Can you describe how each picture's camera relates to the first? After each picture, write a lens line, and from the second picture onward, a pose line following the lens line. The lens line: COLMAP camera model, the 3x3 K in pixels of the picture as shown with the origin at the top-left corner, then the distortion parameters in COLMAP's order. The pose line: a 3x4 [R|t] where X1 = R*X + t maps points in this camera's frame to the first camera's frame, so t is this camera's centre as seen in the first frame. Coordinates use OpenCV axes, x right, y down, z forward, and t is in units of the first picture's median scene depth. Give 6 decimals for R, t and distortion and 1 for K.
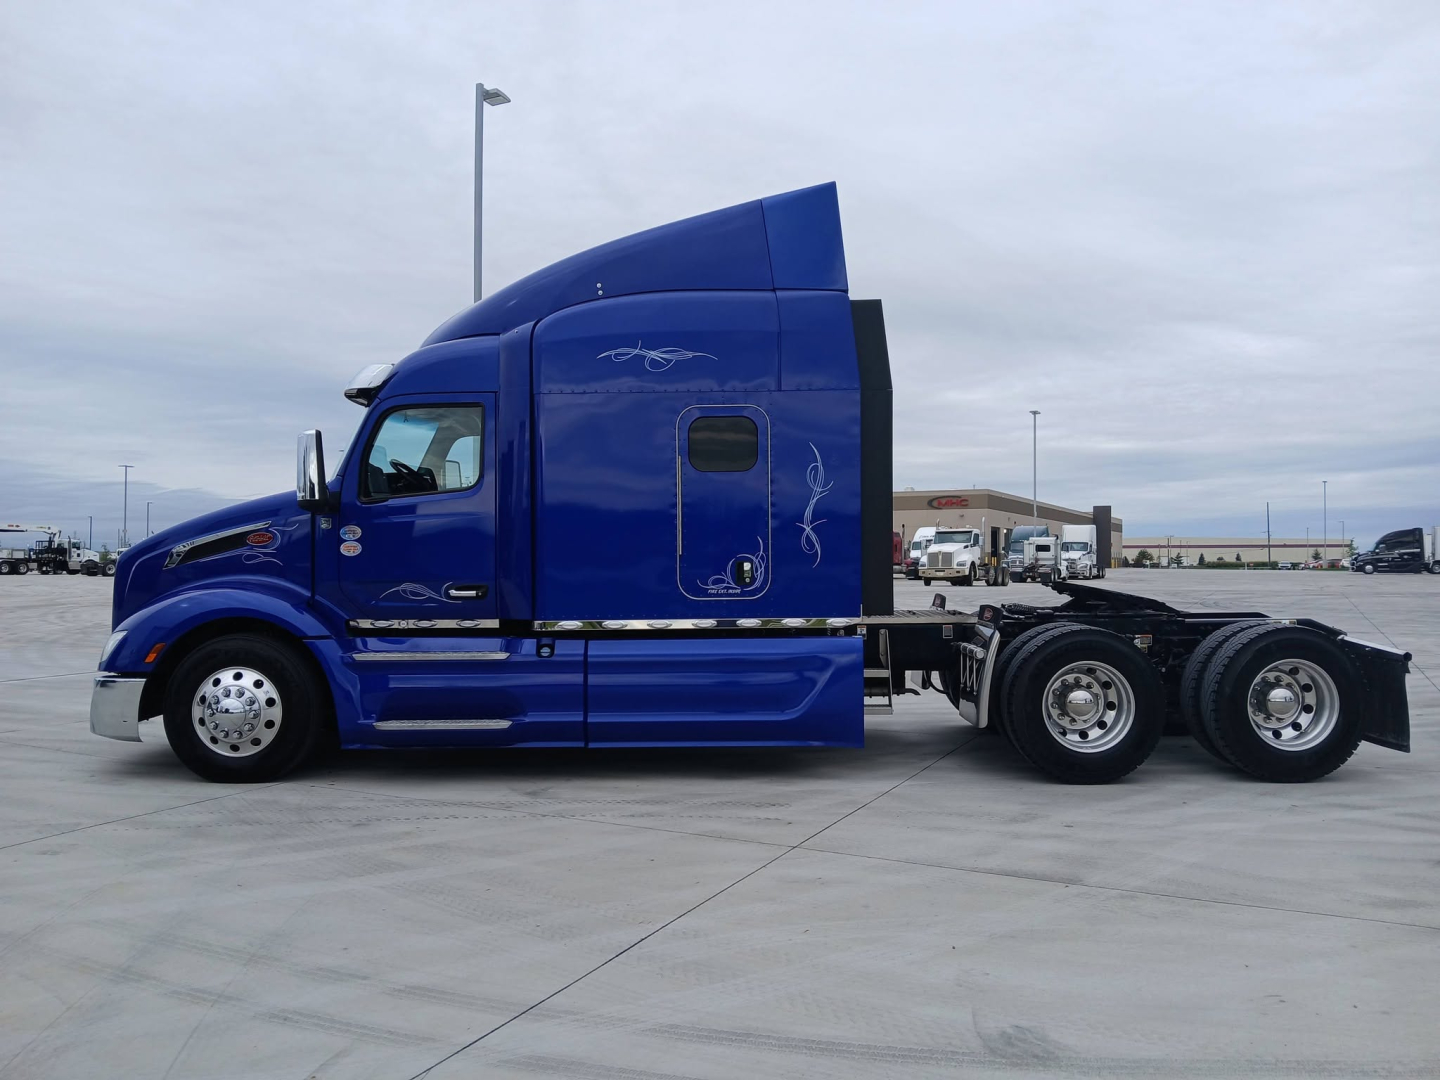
lens RADIAL K [[1103.4, 0, 720.0], [0, 1103.4, 540.0], [0, 0, 1]] dist [0.090177, -0.160868]
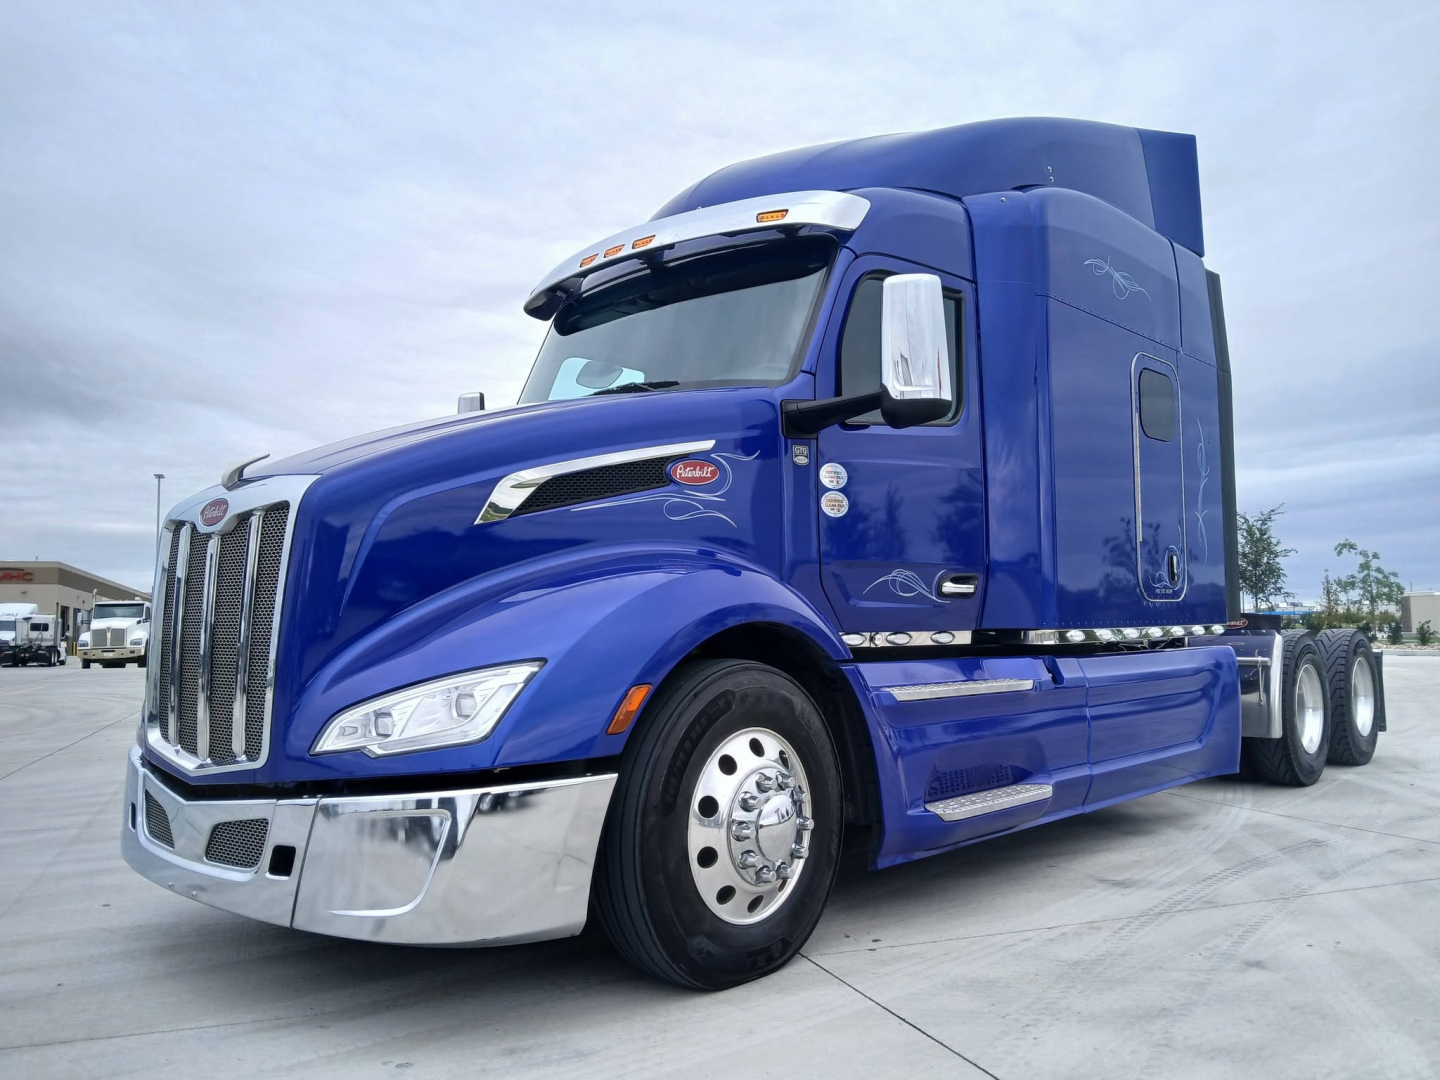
lens RADIAL K [[1103.4, 0, 720.0], [0, 1103.4, 540.0], [0, 0, 1]] dist [0.090177, -0.160868]
pose [[0.679760, 0.052590, 0.731546, -0.767579], [0.003519, 0.997181, -0.074955, 0.066339], [-0.733426, 0.053526, 0.677659, 0.661962]]
